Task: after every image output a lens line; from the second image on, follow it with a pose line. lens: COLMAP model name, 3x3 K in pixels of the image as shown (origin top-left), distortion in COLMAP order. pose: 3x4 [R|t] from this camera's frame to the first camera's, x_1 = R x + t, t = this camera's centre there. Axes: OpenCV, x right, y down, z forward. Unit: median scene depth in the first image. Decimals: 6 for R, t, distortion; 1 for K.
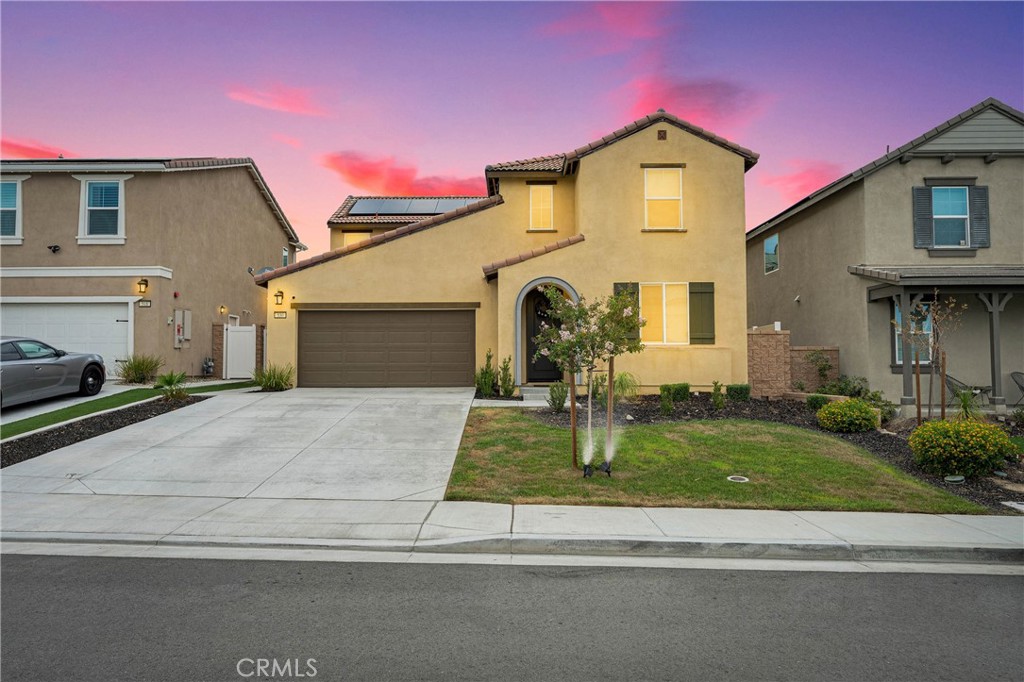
lens RADIAL K [[665.2, 0, 508.4], [0, 665.2, 342.9], [0, 0, 1]] dist [0.005589, -0.000448]
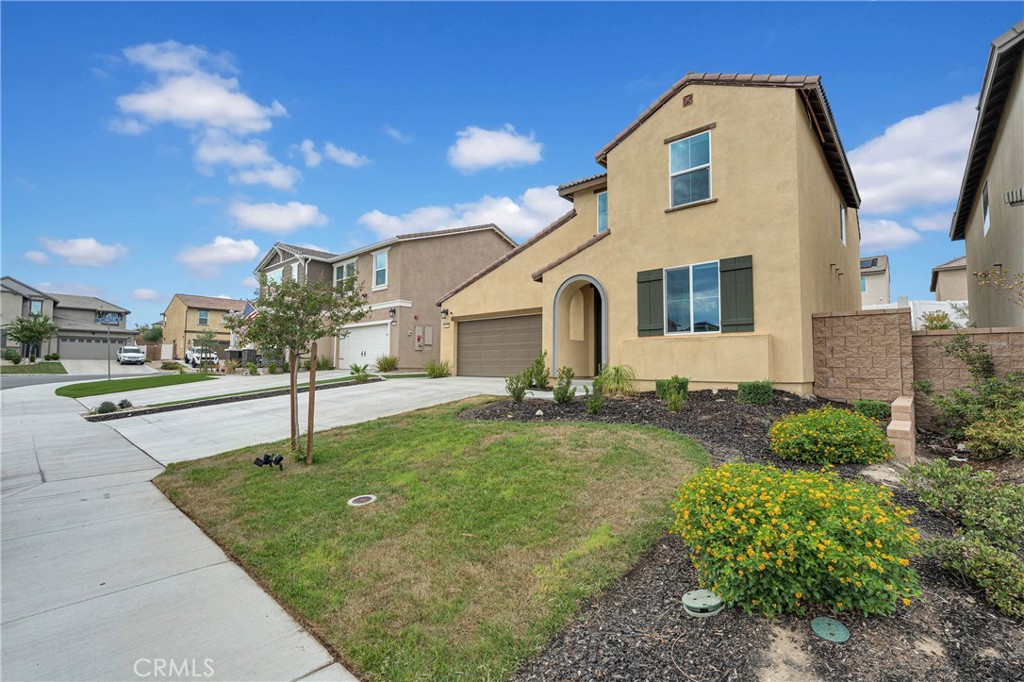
lens RADIAL K [[448.9, 0, 513.9], [0, 448.9, 340.8], [0, 0, 1]] dist [0.000729, 0.000836]
pose [[0.753684, -0.033306, -0.656393, 0.440019], [0.020530, 0.999421, -0.027138, 0.021793], [0.656917, 0.006978, 0.753931, 0.394122]]
